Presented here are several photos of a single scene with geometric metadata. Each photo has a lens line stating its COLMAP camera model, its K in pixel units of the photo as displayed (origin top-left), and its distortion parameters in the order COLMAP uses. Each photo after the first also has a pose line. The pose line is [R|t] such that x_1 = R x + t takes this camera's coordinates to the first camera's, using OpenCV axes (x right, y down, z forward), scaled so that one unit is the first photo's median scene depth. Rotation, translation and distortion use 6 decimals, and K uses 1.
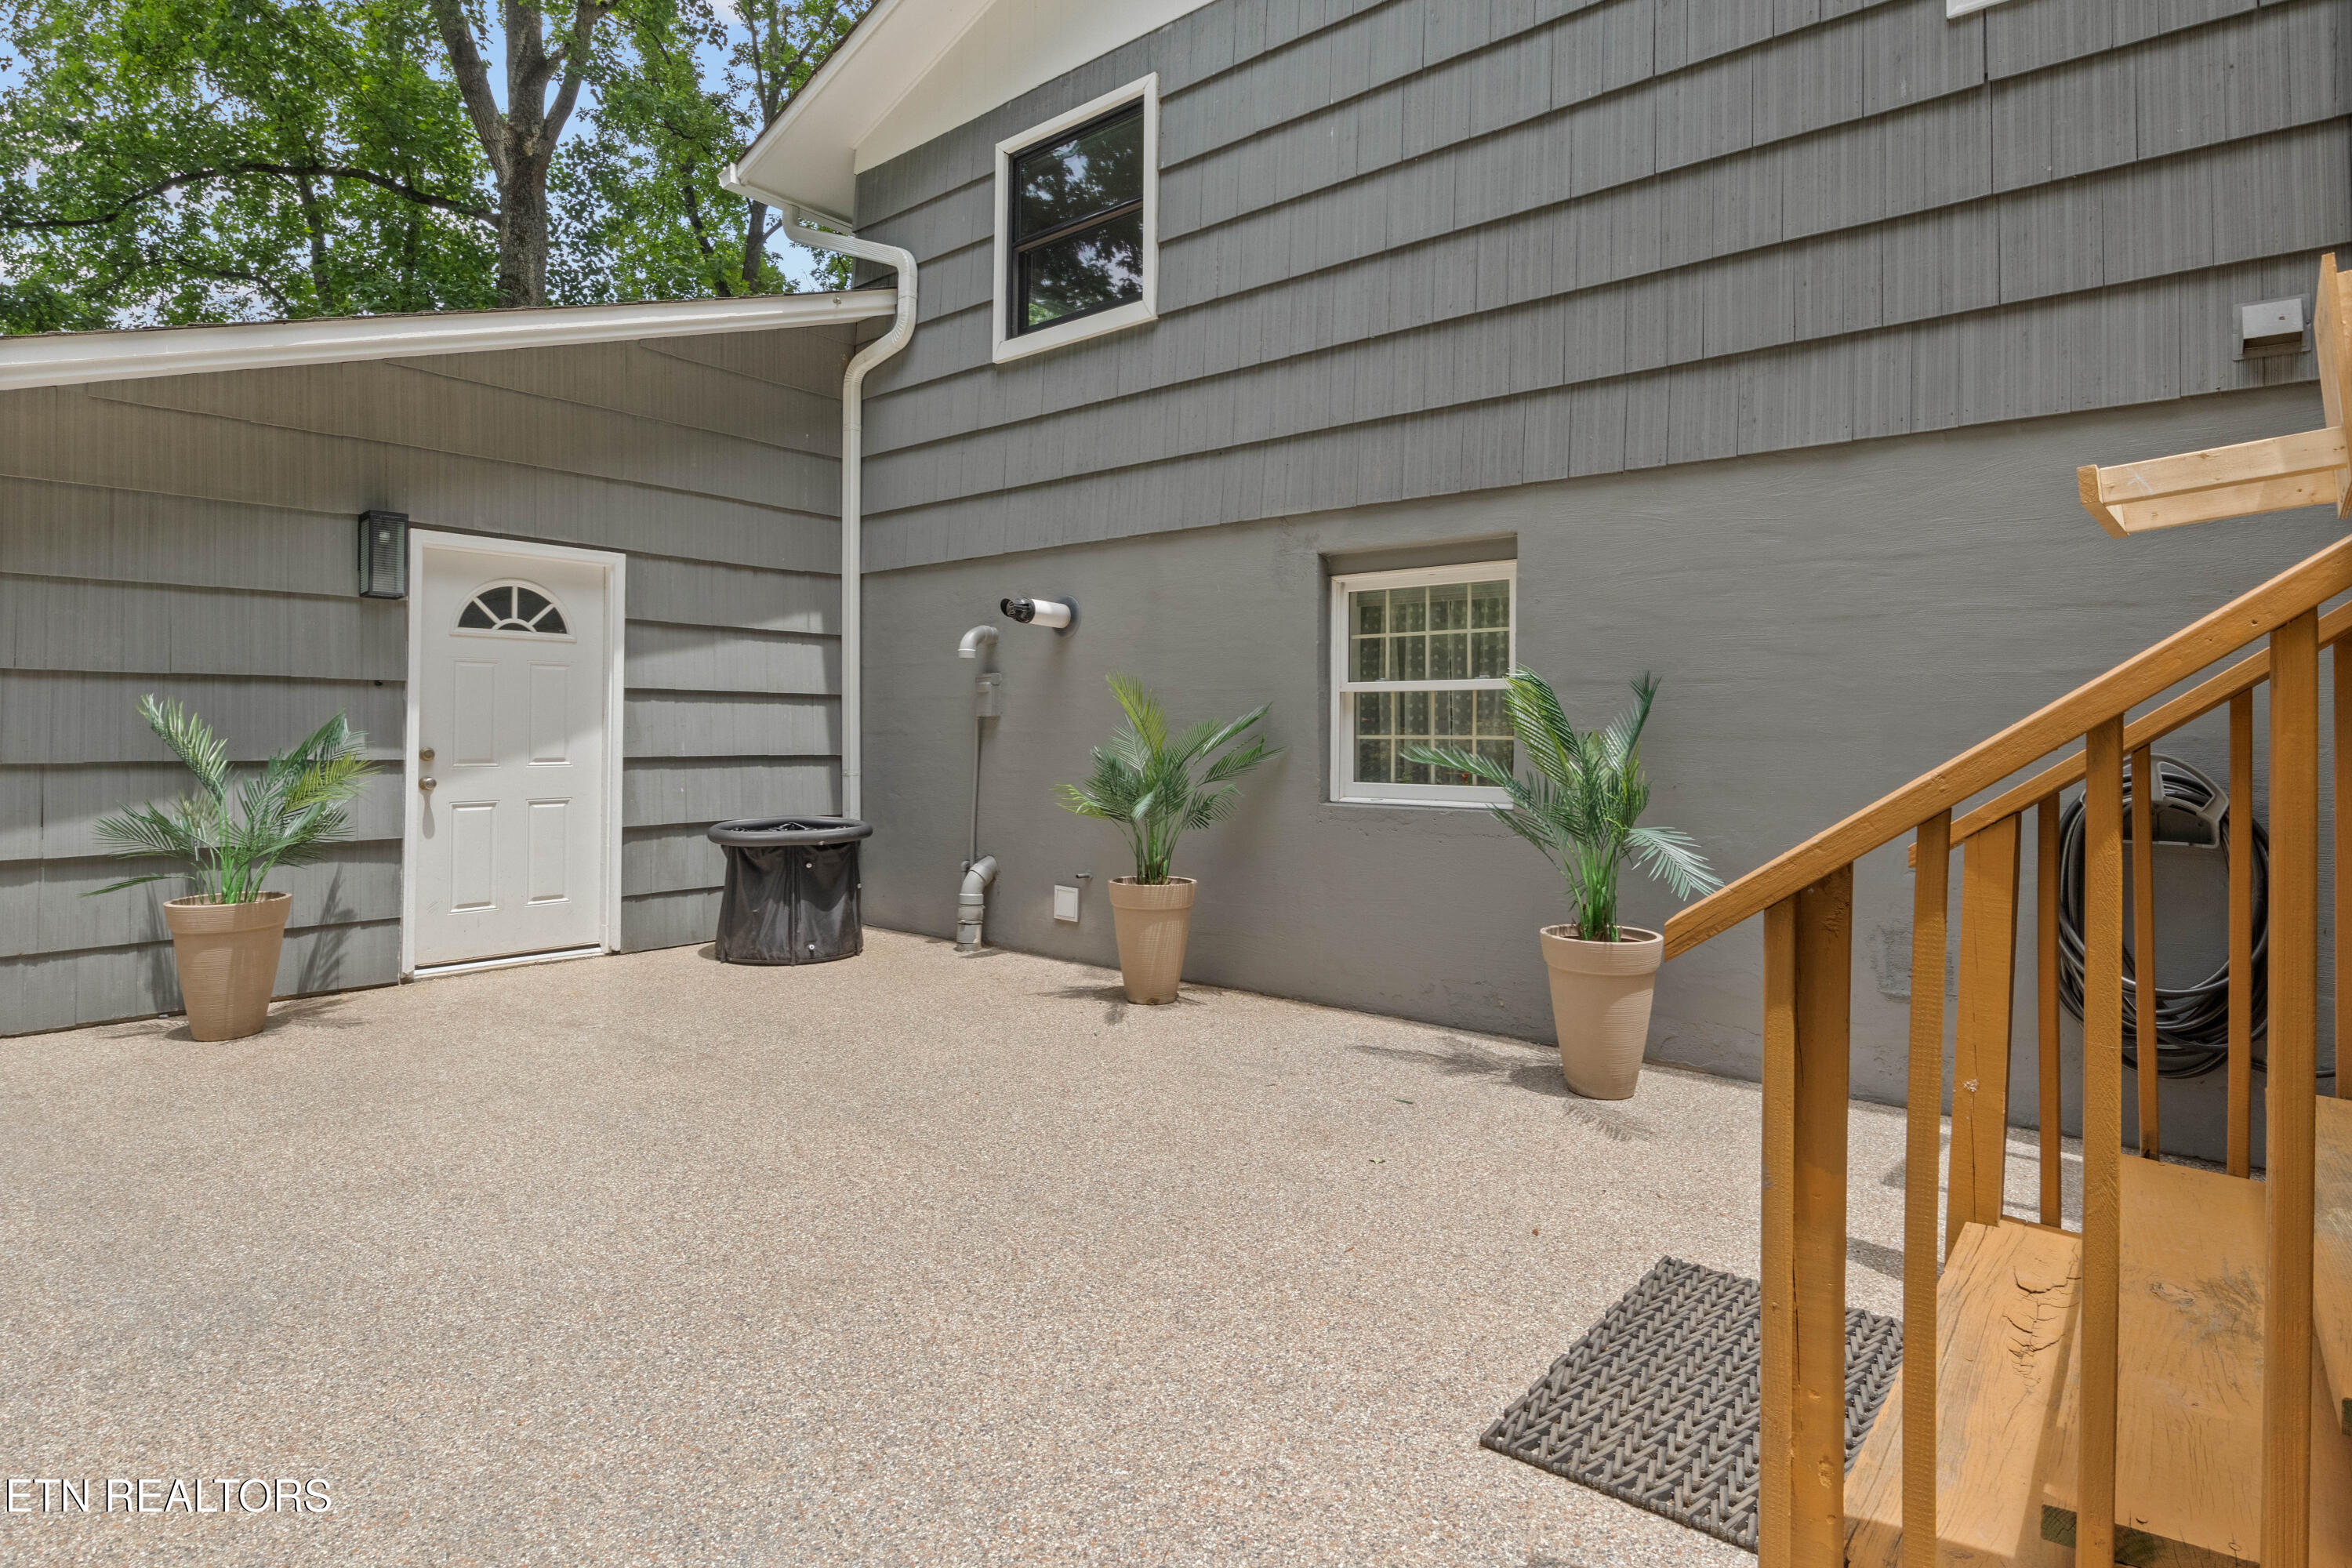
lens RADIAL K [[1194.1, 0, 1176.4], [0, 1194.1, 734.4], [0, 0, 1]] dist [-0.001798, -0.000395]
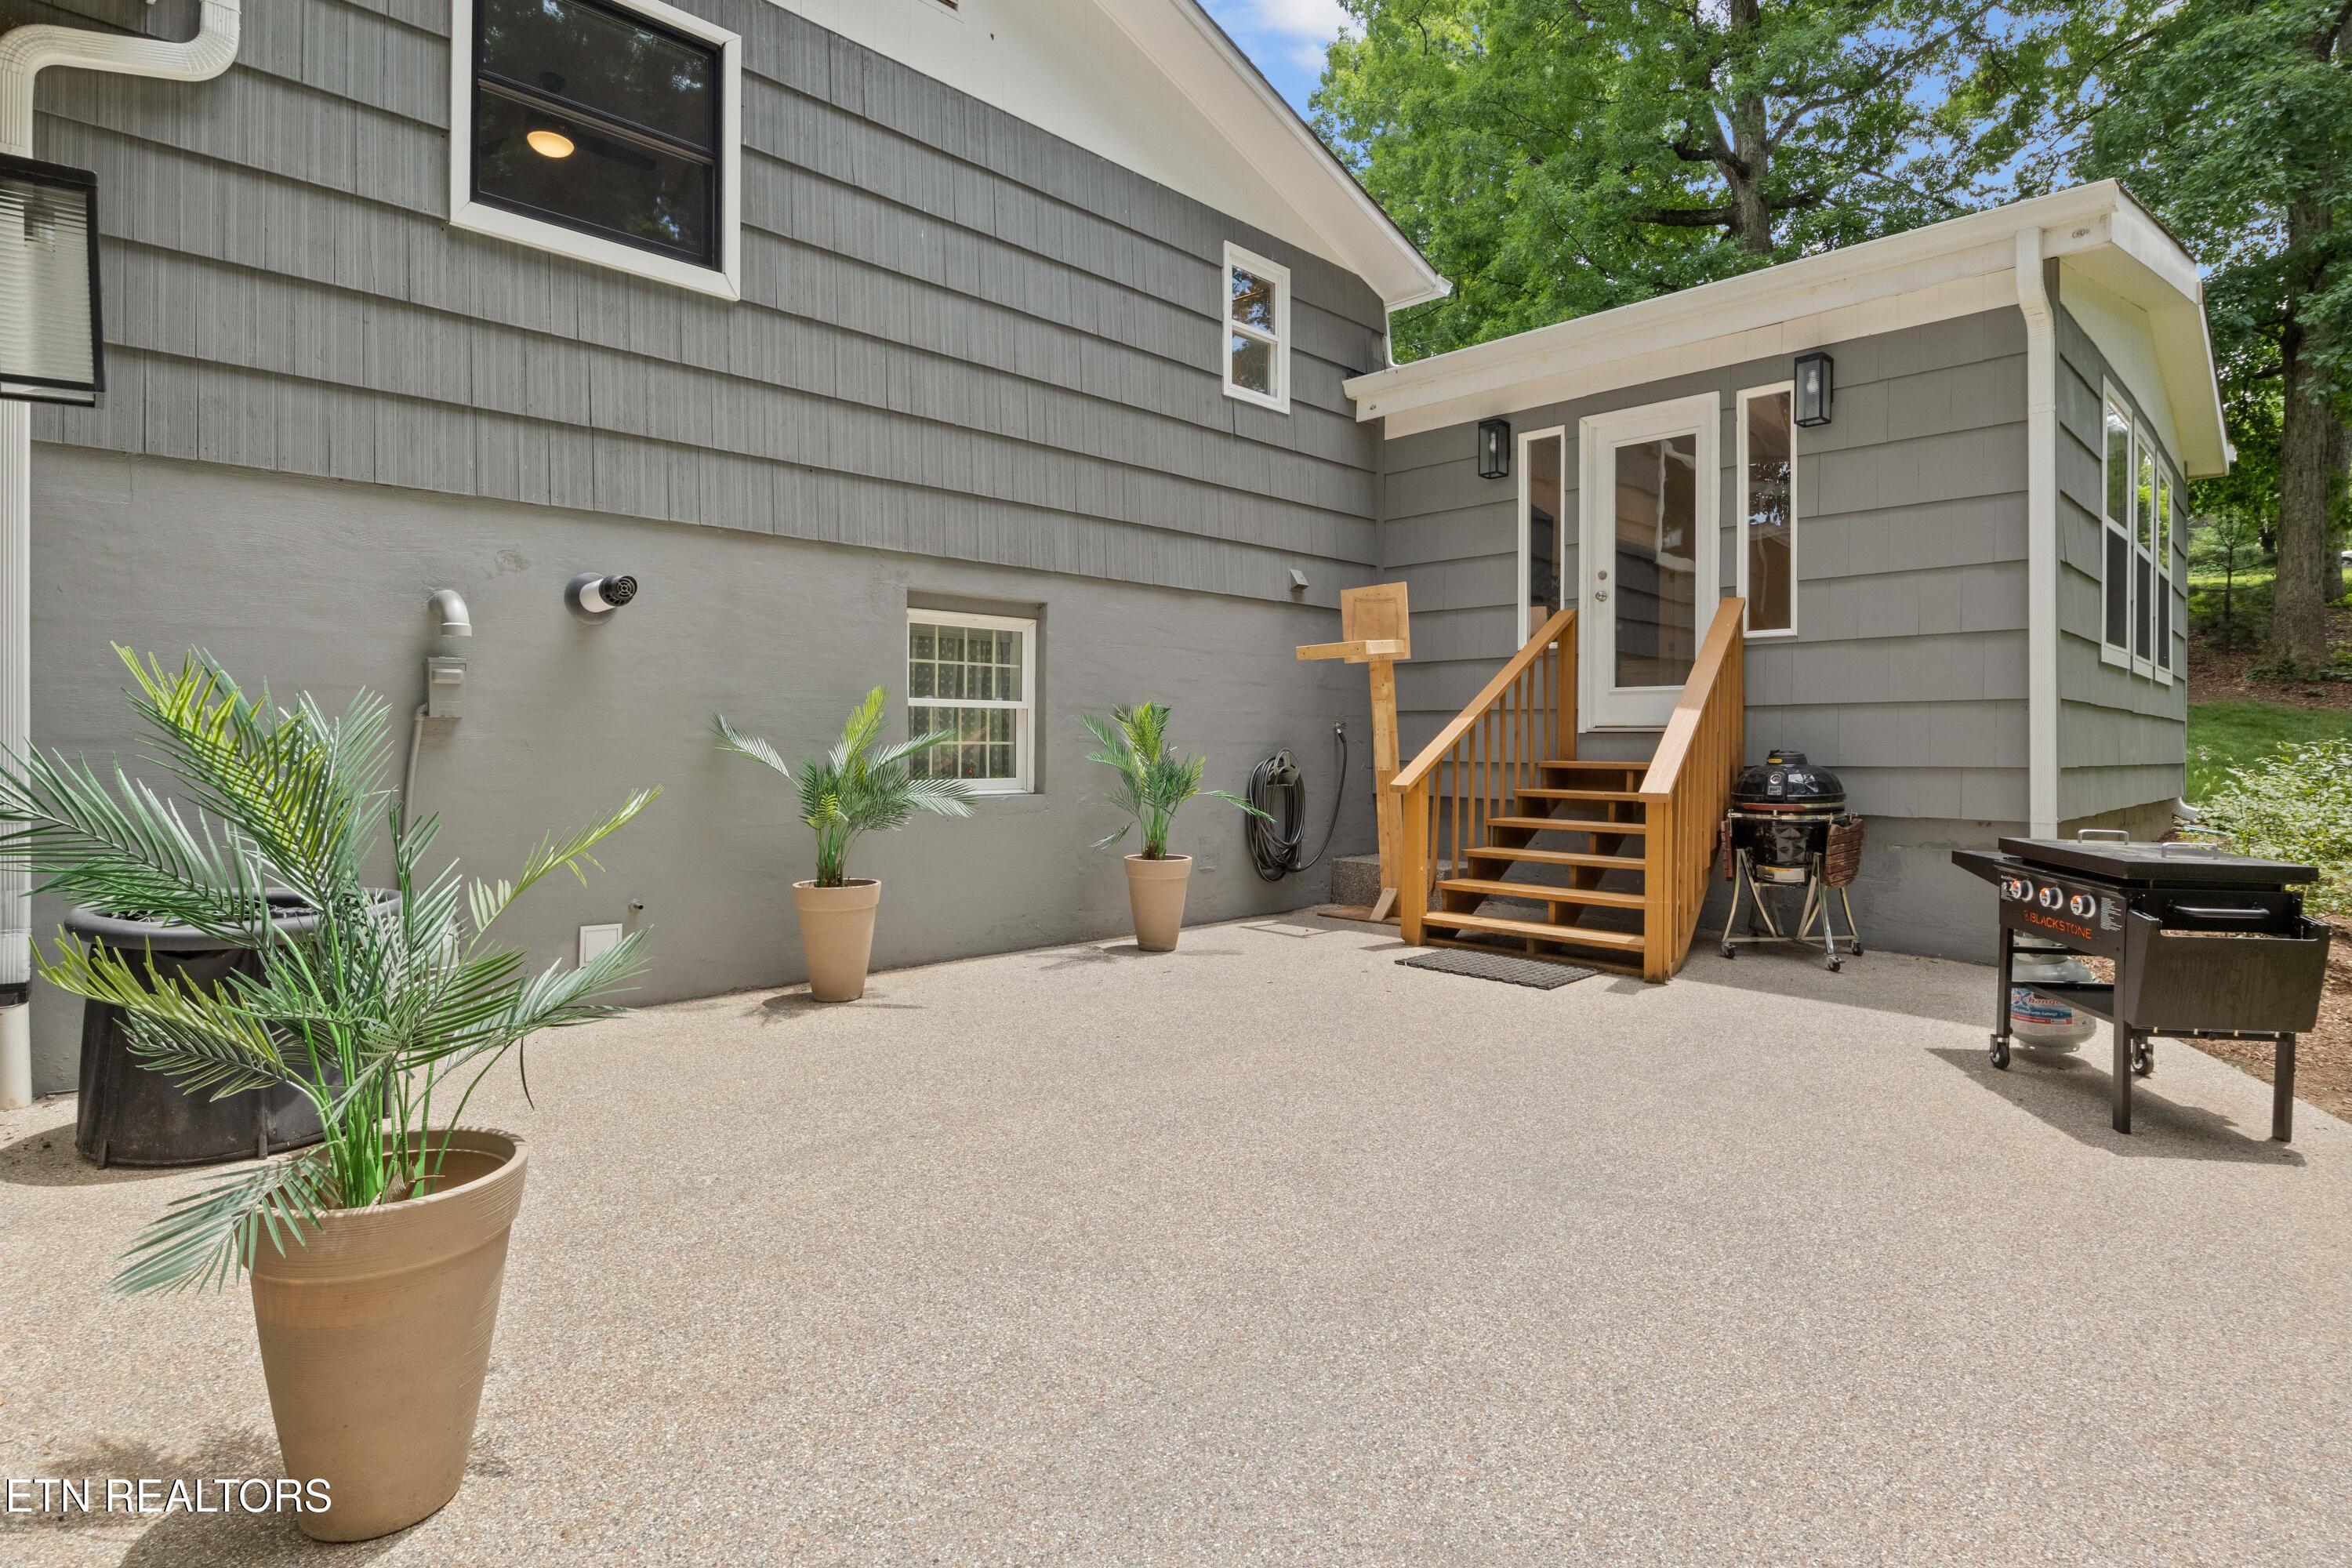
lens RADIAL K [[1184.3, 0, 1176.0], [0, 1184.3, 784.0], [0, 0, 1]] dist [-0.000362, -0.000147]
pose [[0.108055, -0.043705, 0.993184, -1.040865], [-0.003963, 0.999006, 0.044393, -0.011221], [-0.994137, -0.008733, 0.107774, 0.618955]]
